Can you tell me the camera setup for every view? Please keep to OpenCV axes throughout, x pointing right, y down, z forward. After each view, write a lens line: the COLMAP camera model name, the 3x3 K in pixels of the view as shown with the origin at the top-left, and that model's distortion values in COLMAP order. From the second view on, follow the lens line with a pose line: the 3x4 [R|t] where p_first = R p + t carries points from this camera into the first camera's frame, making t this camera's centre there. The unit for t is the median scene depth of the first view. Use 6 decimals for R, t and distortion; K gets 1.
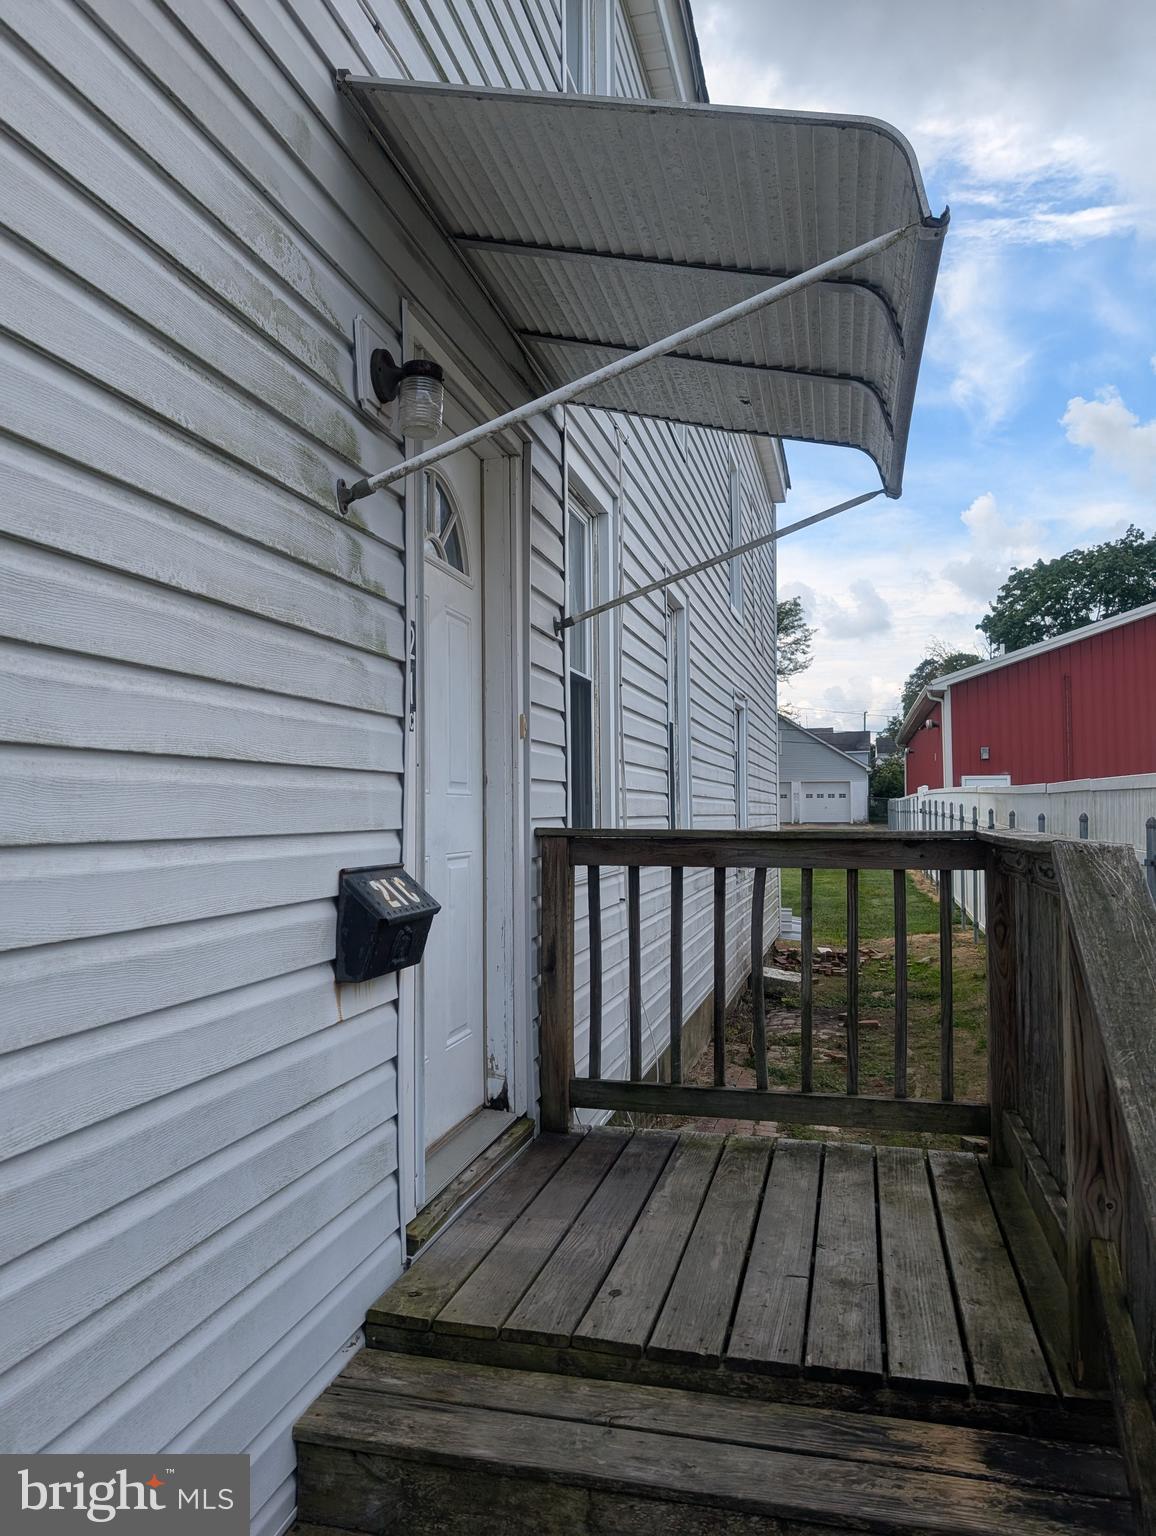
lens RADIAL K [[1074.9, 0, 569.5], [0, 1074.9, 763.7], [0, 0, 1]] dist [-0.005473, -0.003511]
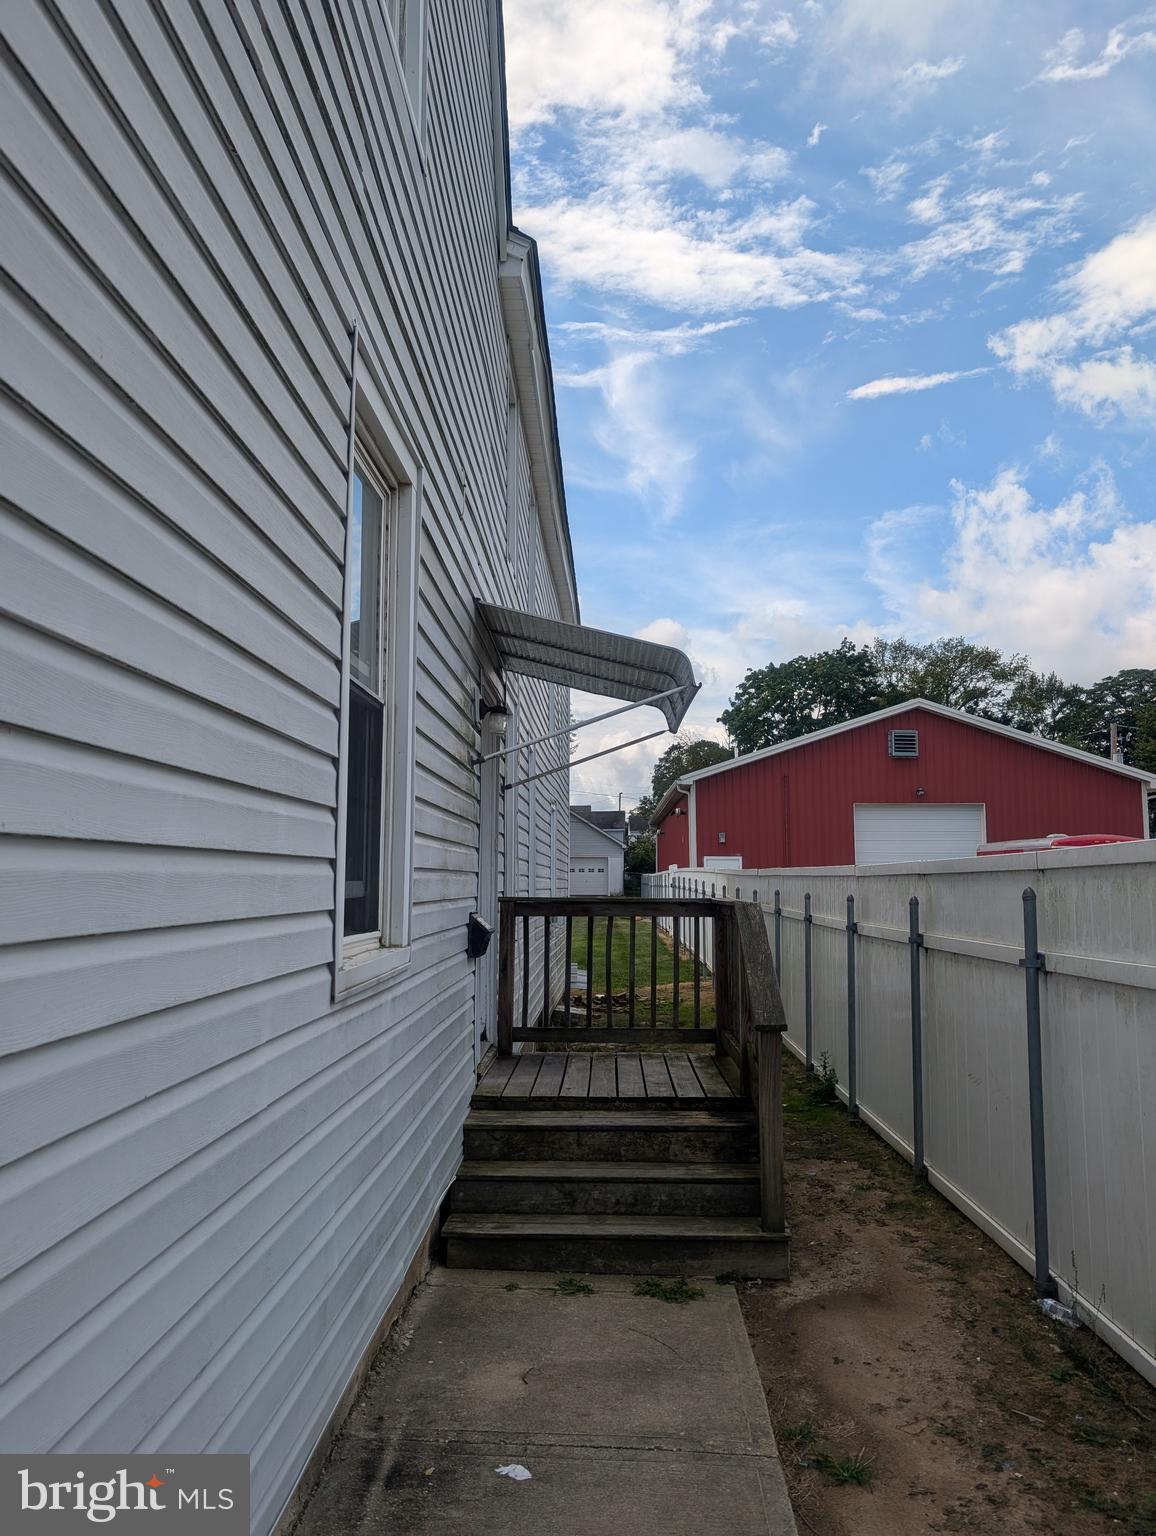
lens RADIAL K [[1074.9, 0, 569.5], [0, 1074.9, 763.7], [0, 0, 1]] dist [-0.005473, -0.003511]
pose [[0.974260, 0.034901, 0.222710, -0.049974], [-0.020293, 0.997510, -0.067548, -0.007360], [-0.224513, 0.061290, 0.972542, -0.135269]]
